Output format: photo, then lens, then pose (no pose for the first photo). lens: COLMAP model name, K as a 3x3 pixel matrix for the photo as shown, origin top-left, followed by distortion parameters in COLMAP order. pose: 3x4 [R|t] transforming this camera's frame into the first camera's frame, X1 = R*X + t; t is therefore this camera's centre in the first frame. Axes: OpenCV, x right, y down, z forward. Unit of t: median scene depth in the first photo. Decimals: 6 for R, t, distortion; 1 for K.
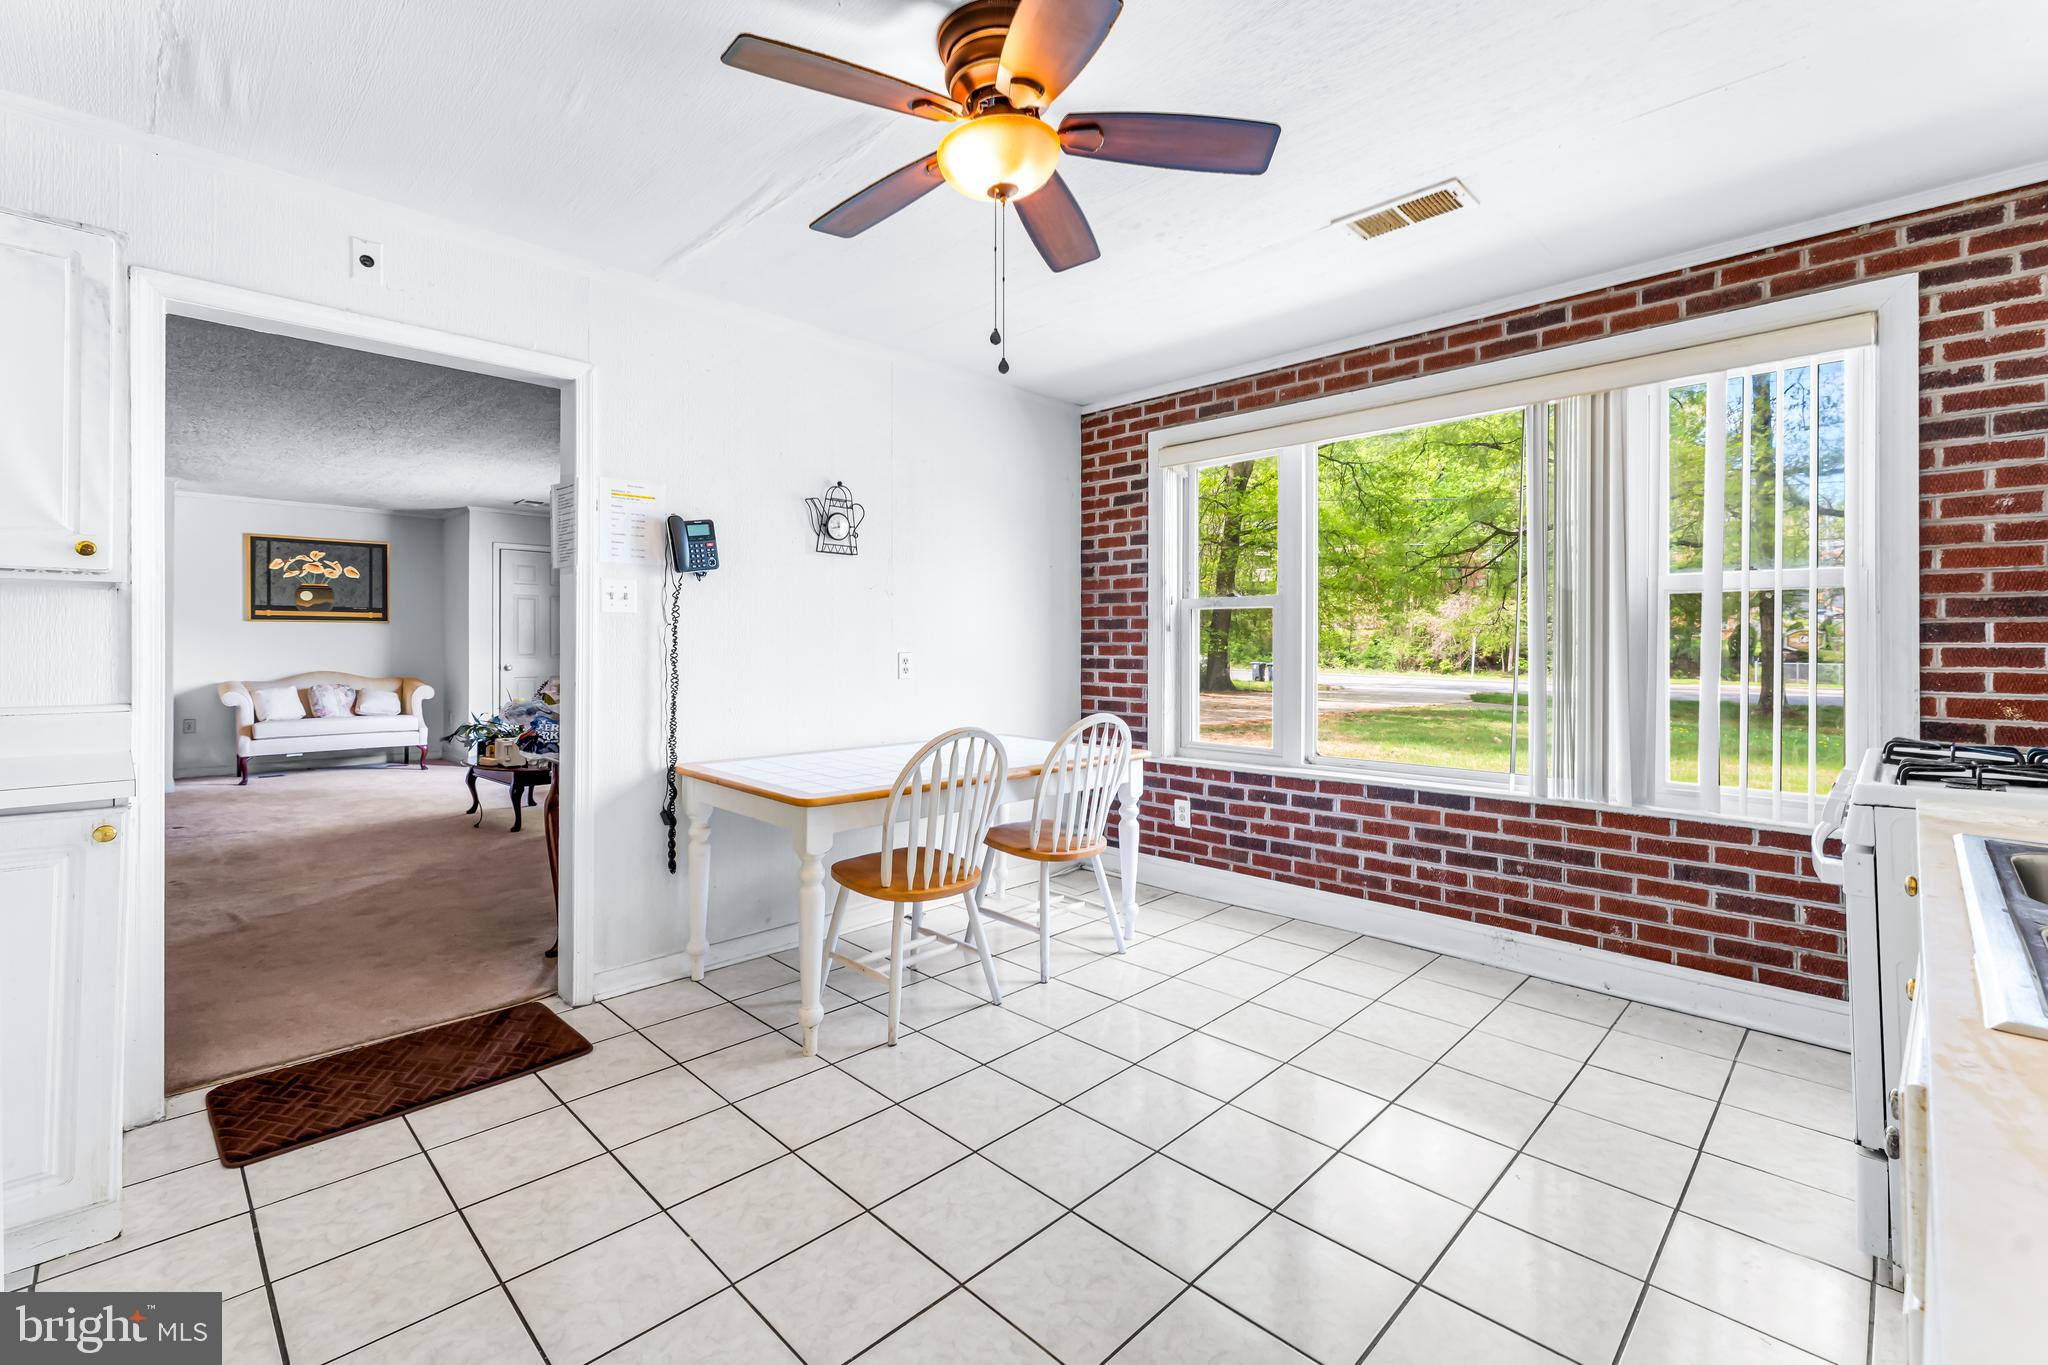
lens RADIAL K [[883.9, 0, 1043.7], [0, 883.9, 645.6], [0, 0, 1]] dist [0.000921, -0.002186]
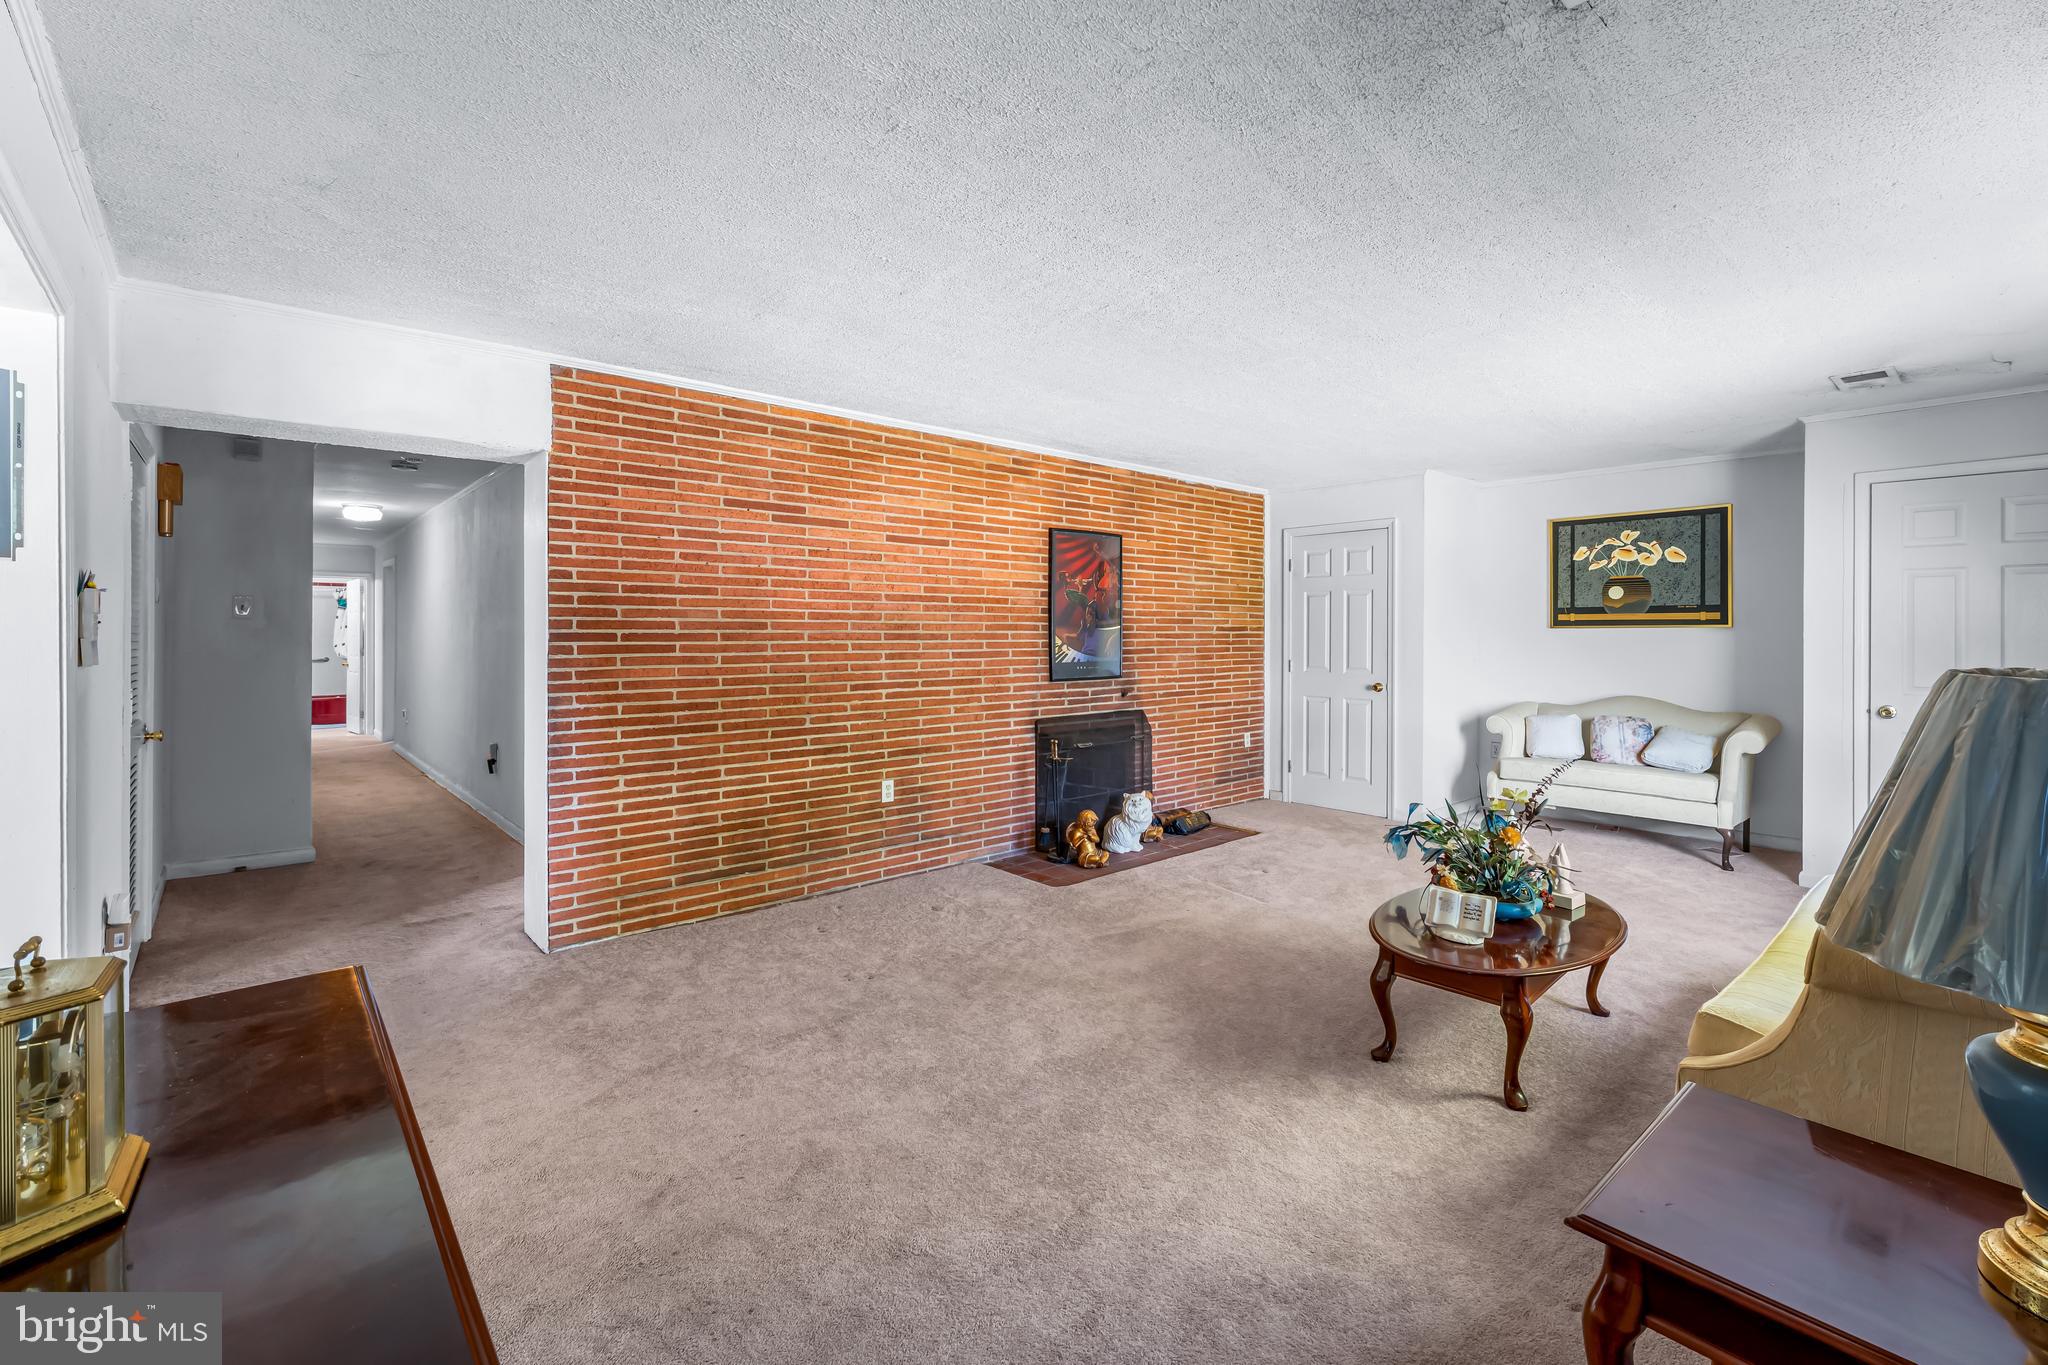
lens RADIAL K [[883.9, 0, 1027.3], [0, 883.9, 635.0], [0, 0, 1]] dist [0.000921, -0.002186]
pose [[-0.068646, -0.002498, -0.997638, -0.066518], [-0.003398, 0.999992, -0.002270, -0.018048], [0.997635, 0.003234, -0.068653, 0.573674]]
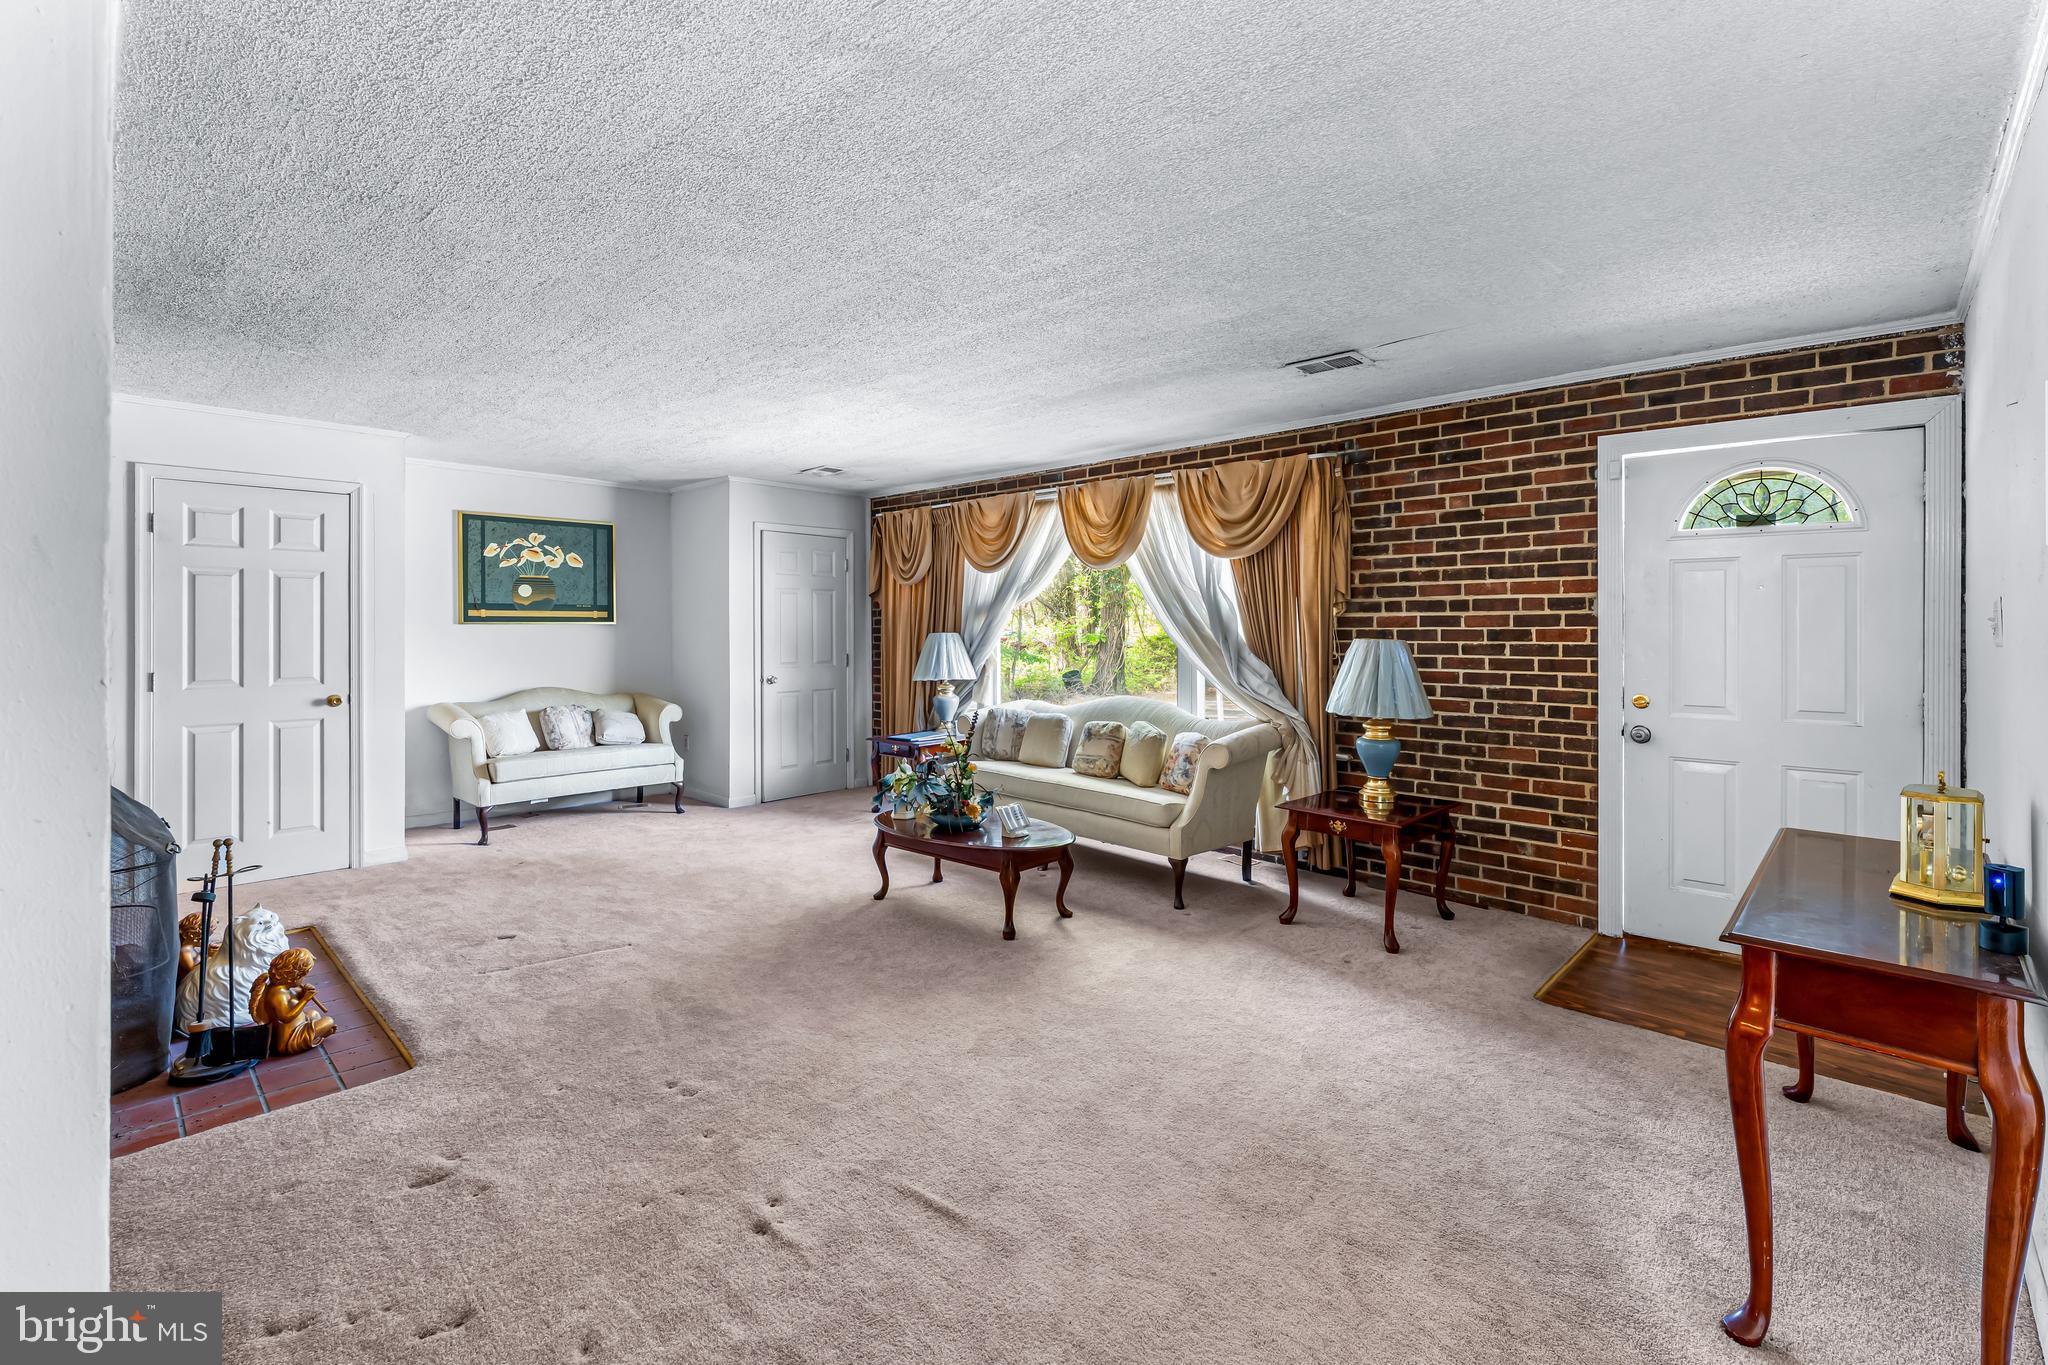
lens RADIAL K [[883.9, 0, 1042.3], [0, 883.9, 625.1], [0, 0, 1]] dist [0.000921, -0.002186]
pose [[0.999791, -0.005419, 0.019709, -0.404100], [0.005531, 0.999969, -0.005614, -0.019534], [-0.019678, 0.005722, 0.999790, 0.218438]]
